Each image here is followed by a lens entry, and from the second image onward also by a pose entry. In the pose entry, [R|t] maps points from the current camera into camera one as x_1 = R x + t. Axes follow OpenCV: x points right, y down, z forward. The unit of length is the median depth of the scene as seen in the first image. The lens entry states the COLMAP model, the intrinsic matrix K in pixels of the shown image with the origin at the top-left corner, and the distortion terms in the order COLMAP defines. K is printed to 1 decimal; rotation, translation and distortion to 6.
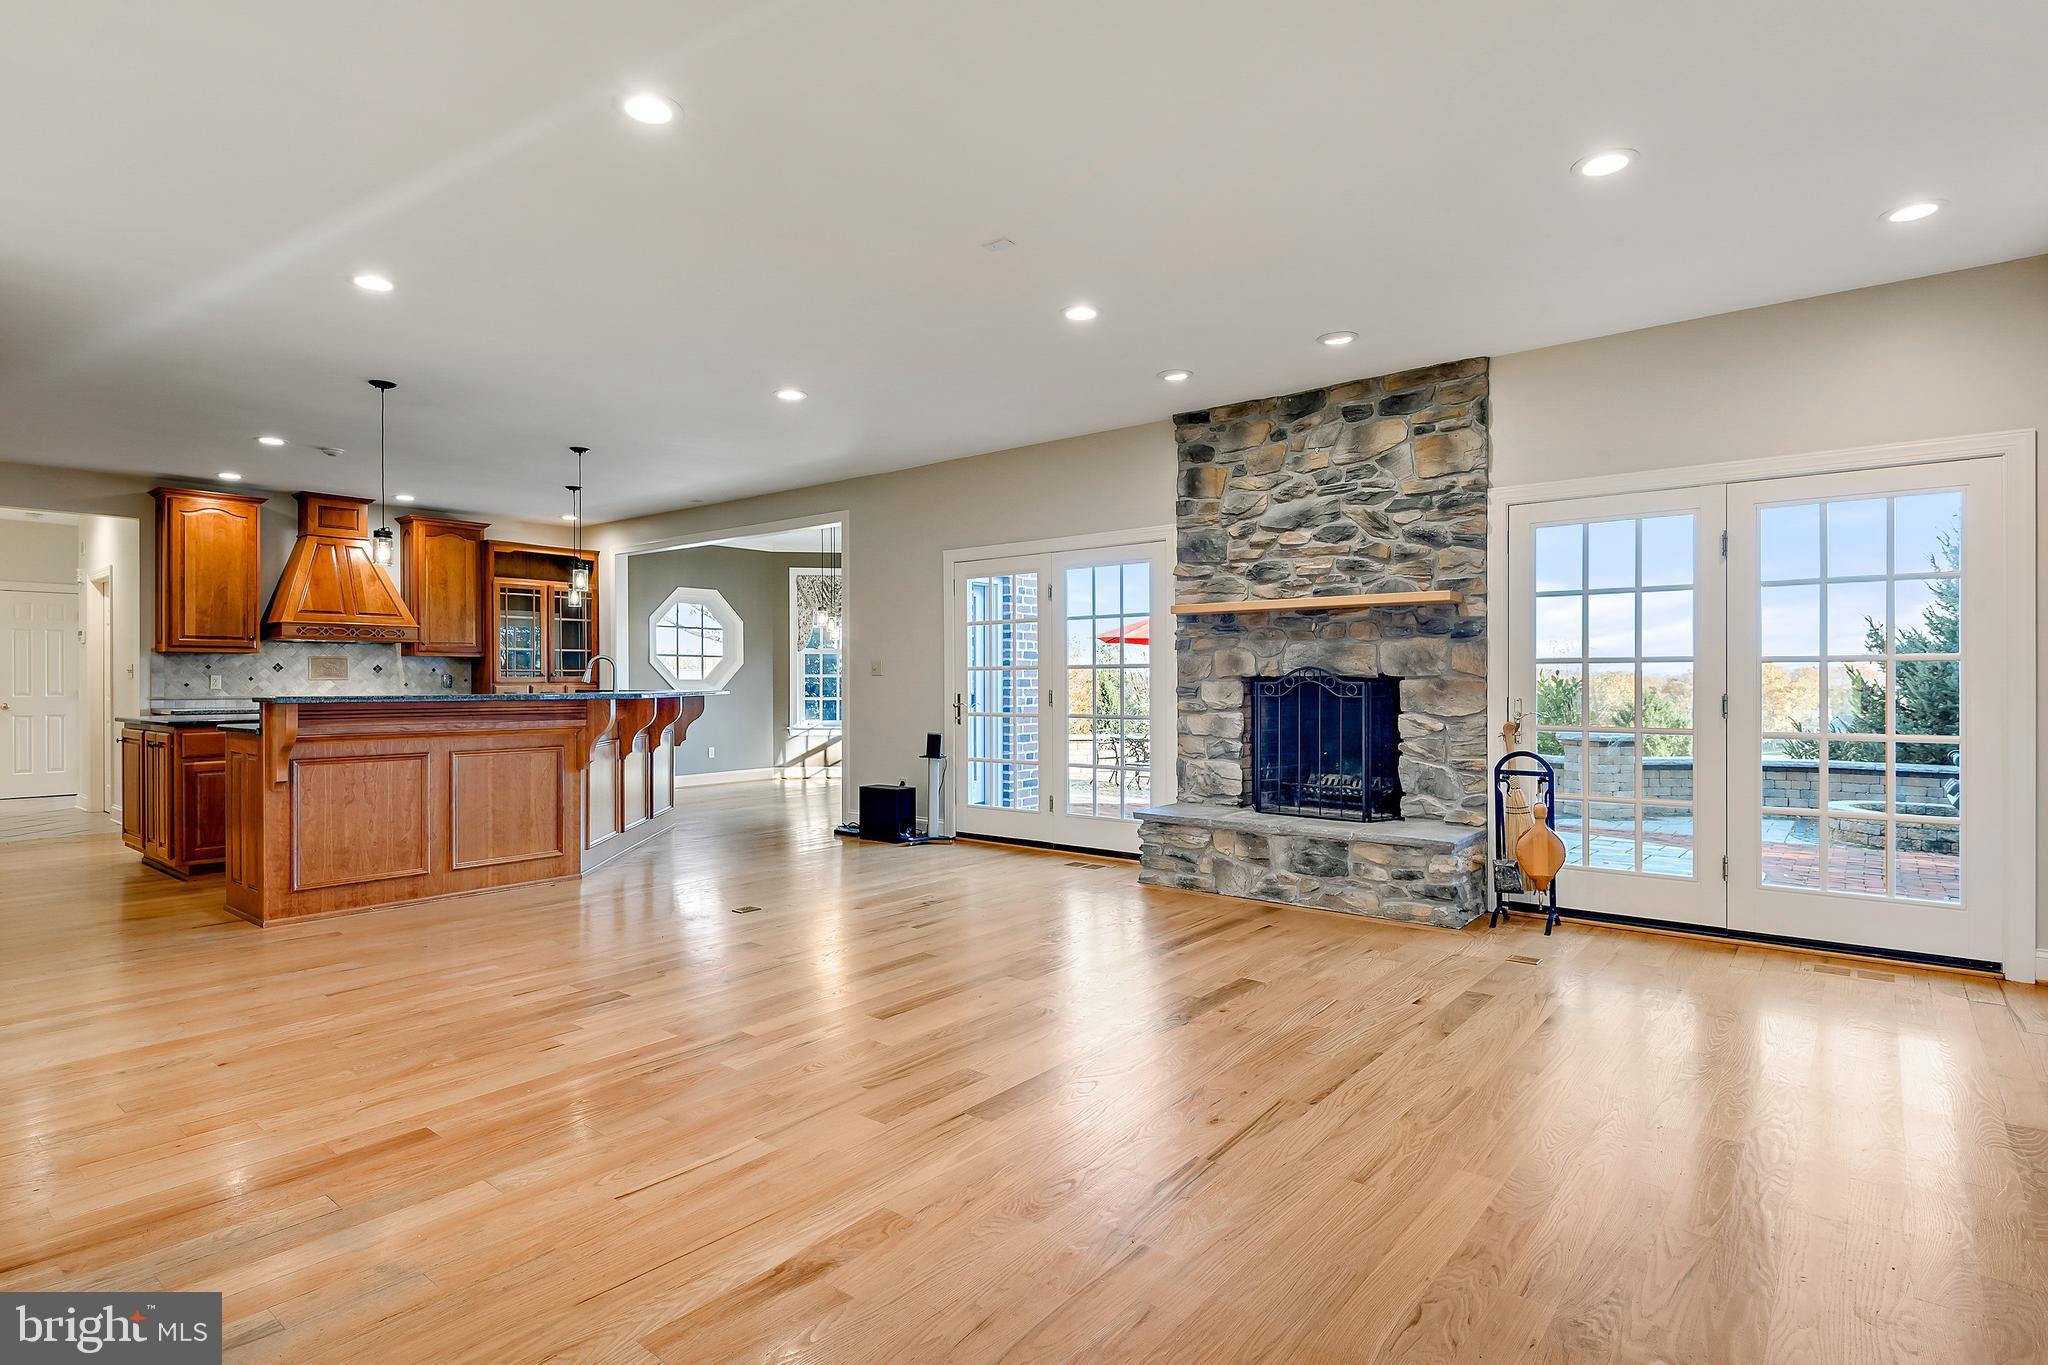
lens RADIAL K [[1039.4, 0, 1025.4], [0, 1039.4, 682.3], [0, 0, 1]] dist [-0.001786, -0.002394]
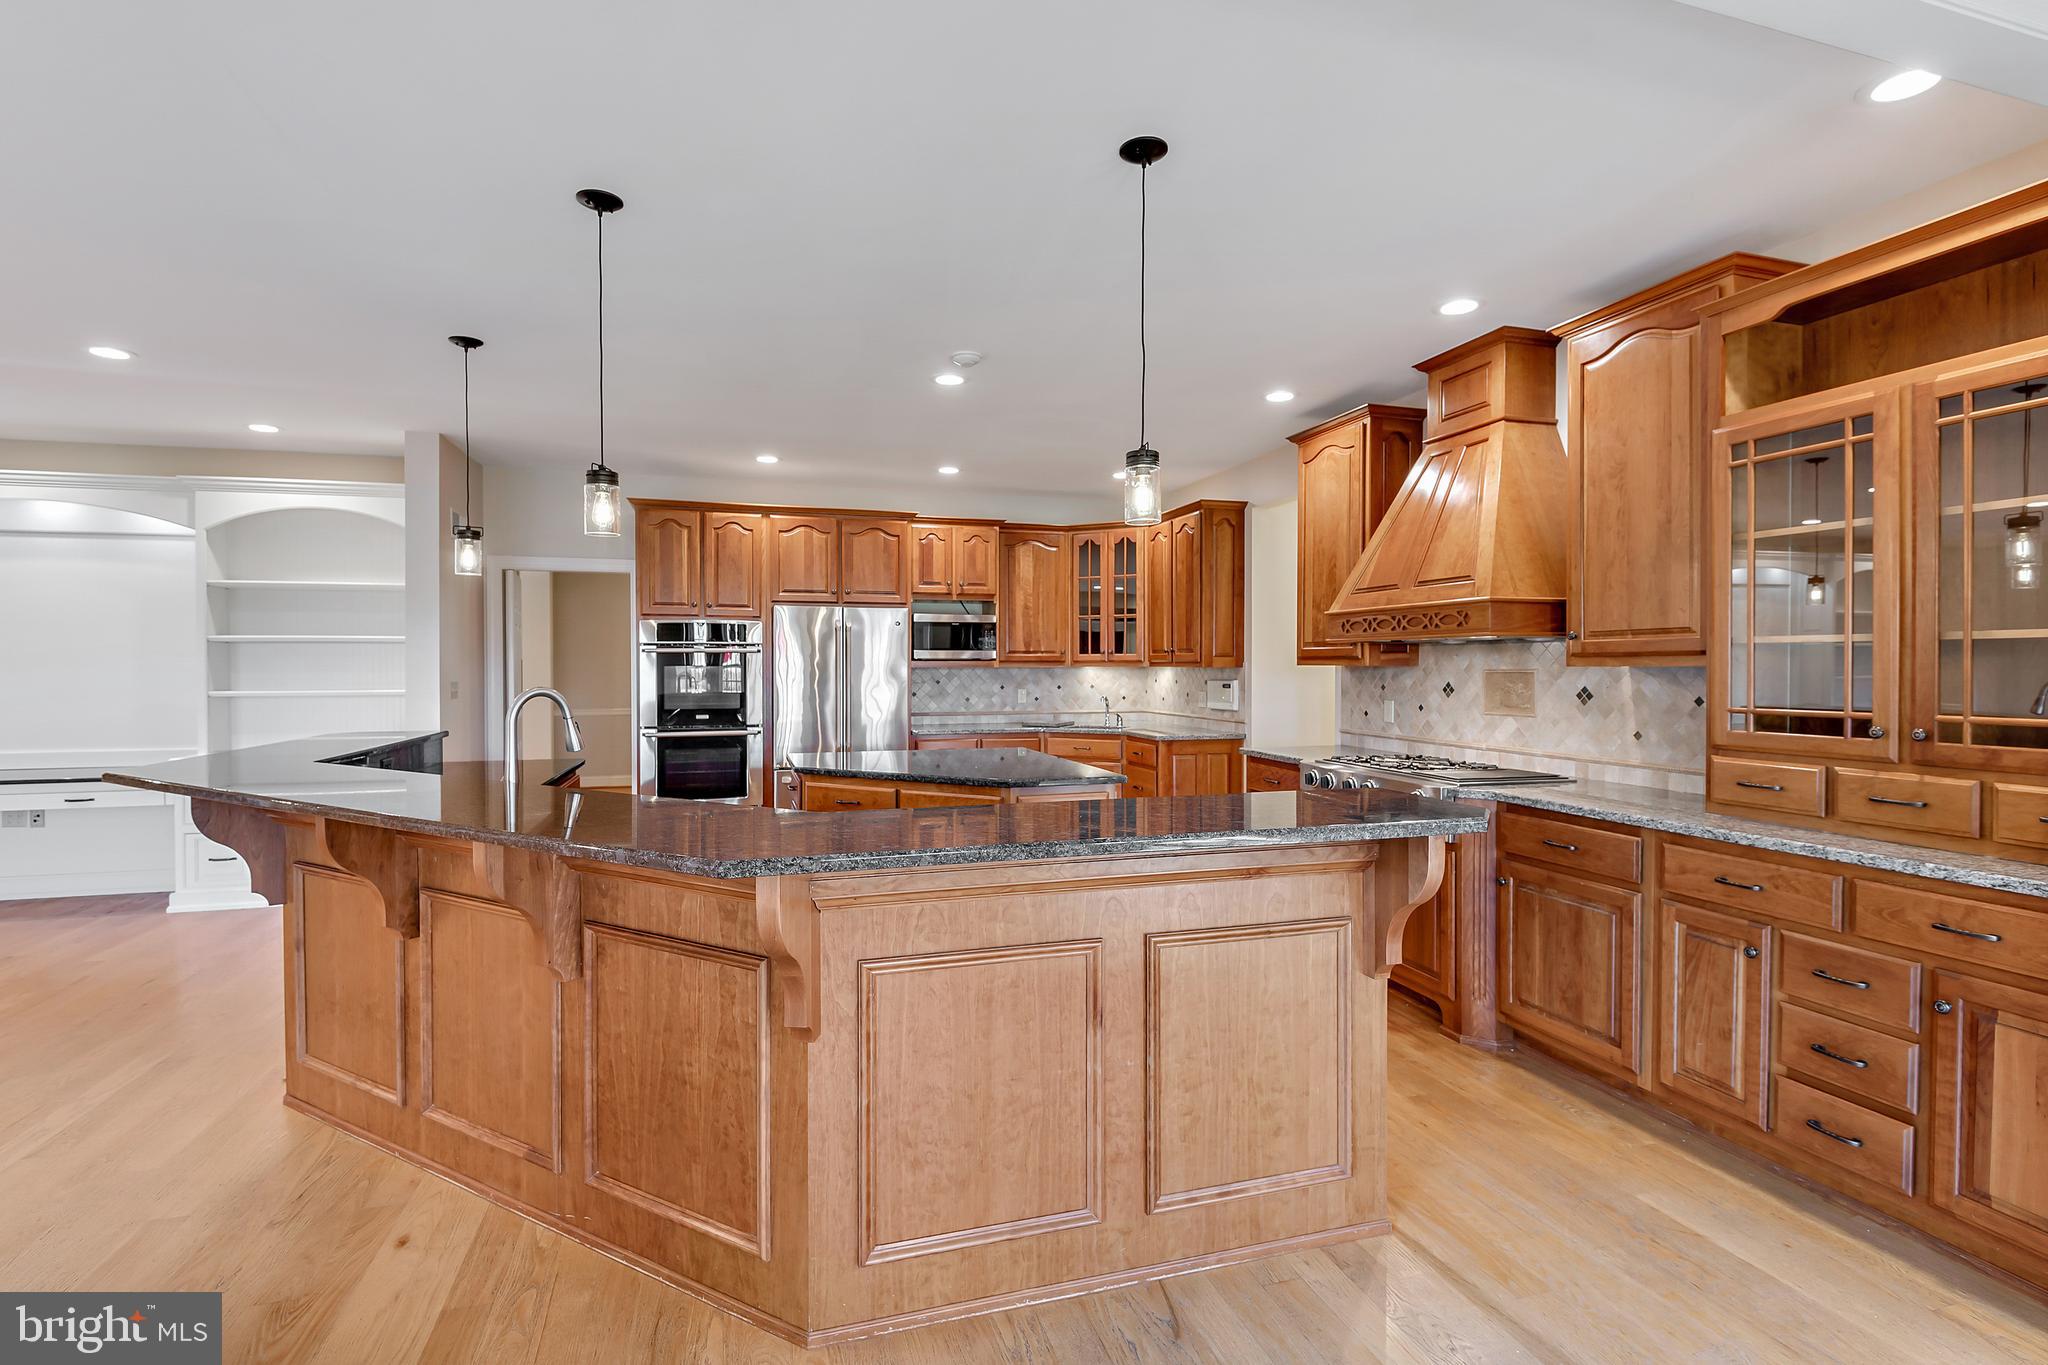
lens RADIAL K [[951.2, 0, 1023.5], [0, 951.2, 675.2], [0, 0, 1]] dist [-0.010538, -0.000423]
pose [[-0.556149, 0.006865, -0.831054, -0.157762], [-0.004038, 0.999932, 0.010962, -0.025254], [0.831073, 0.009453, -0.556083, 1.028785]]
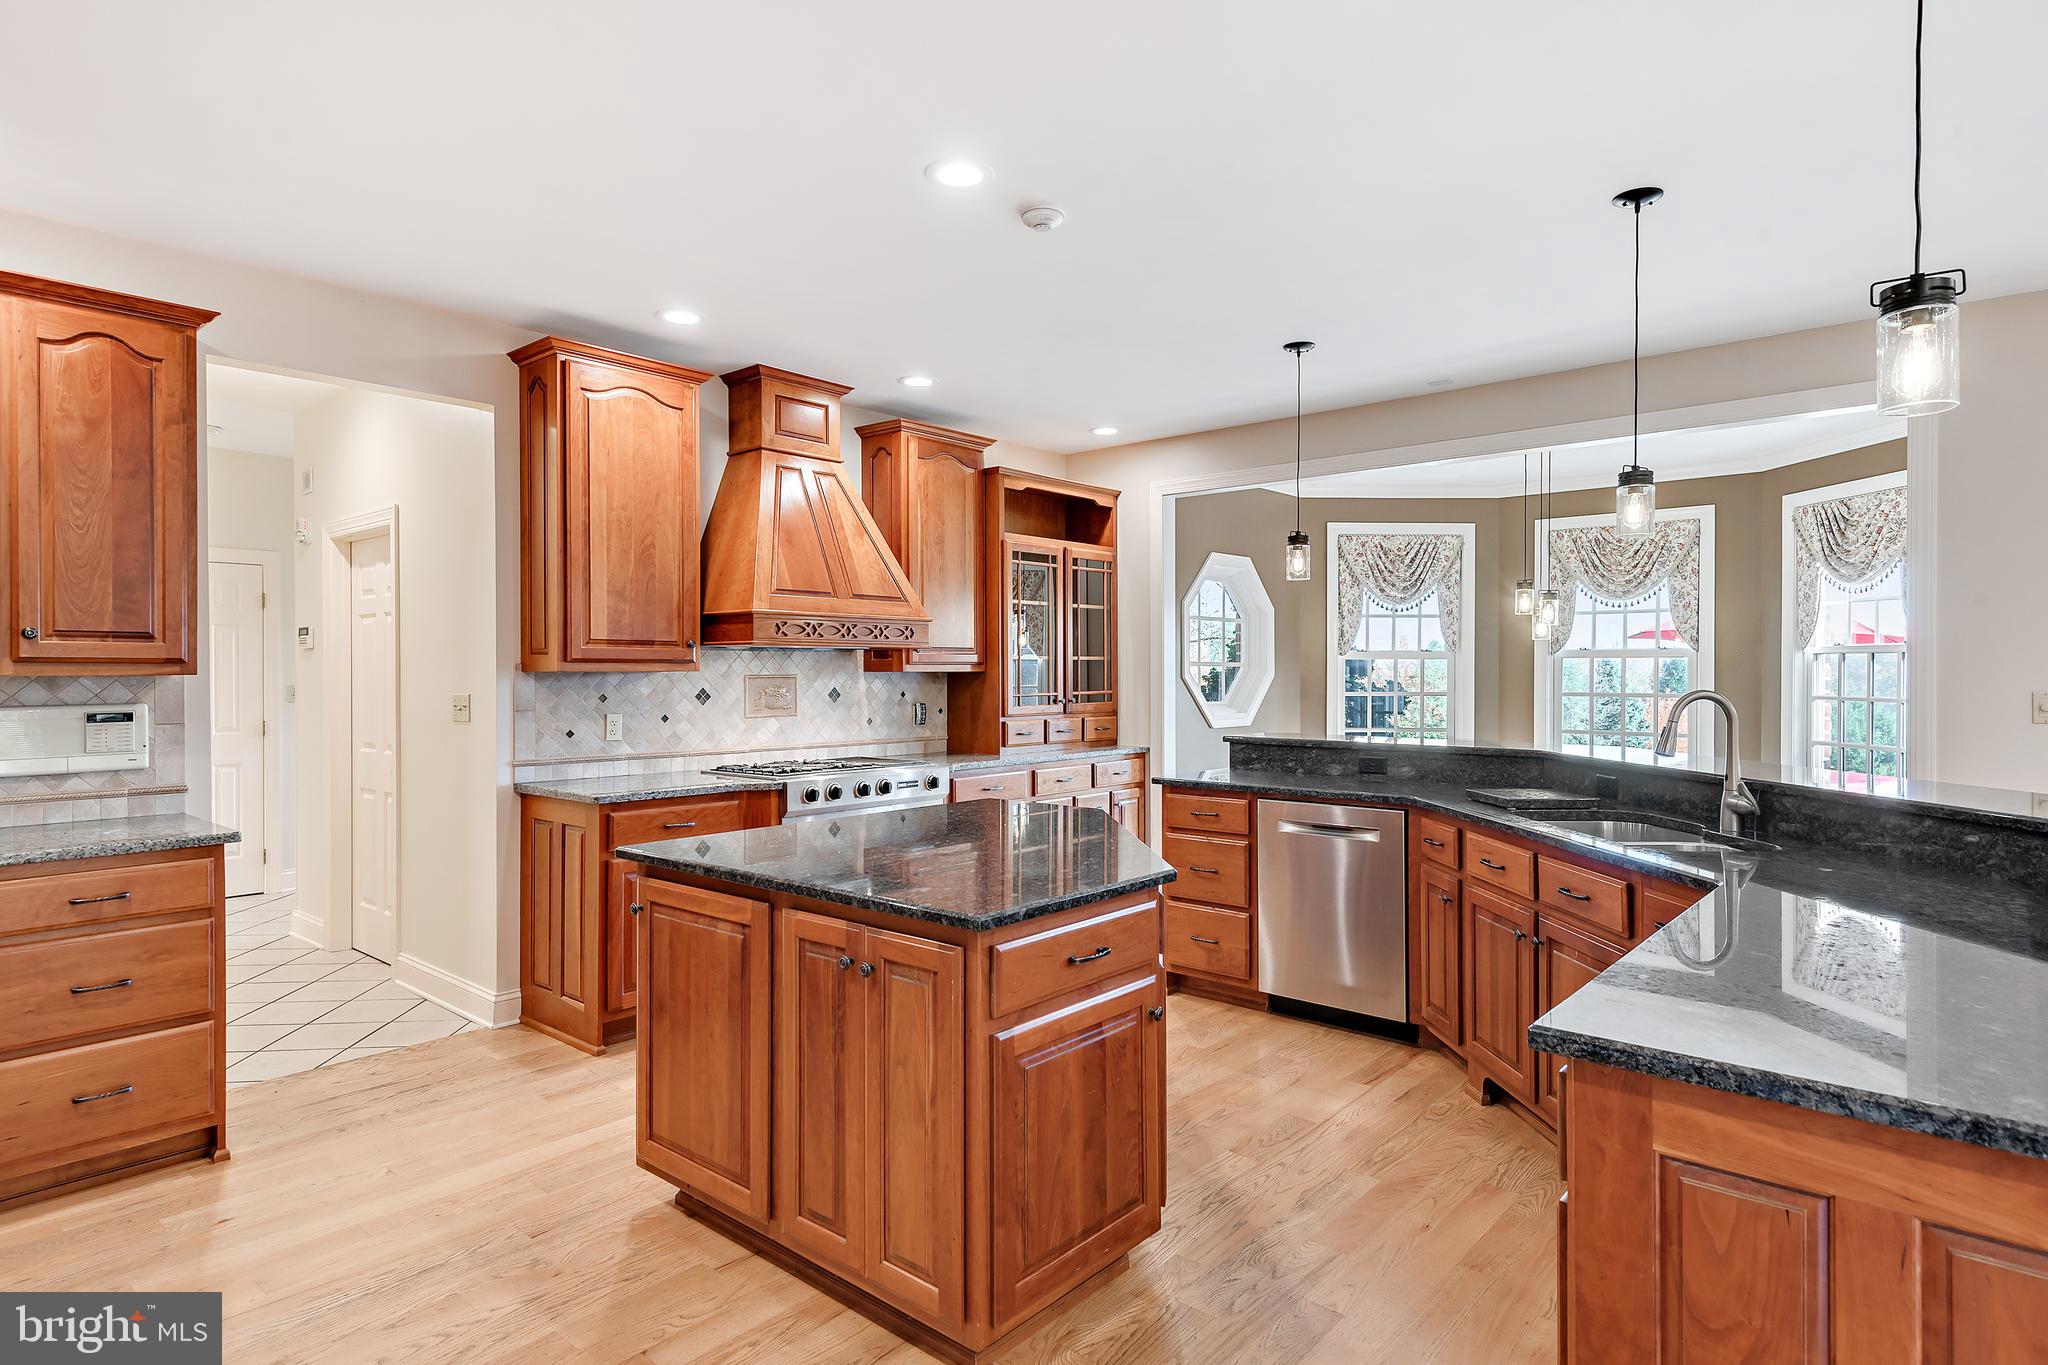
lens RADIAL K [[1115.5, 0, 1036.9], [0, 1115.5, 682.3], [0, 0, 1]] dist [0.019421, -0.005211]
pose [[0.999797, -0.002045, -0.020027, -0.503944], [0.002174, 0.999977, 0.006413, -0.023422], [0.020013, -0.006456, 0.999779, 0.400797]]
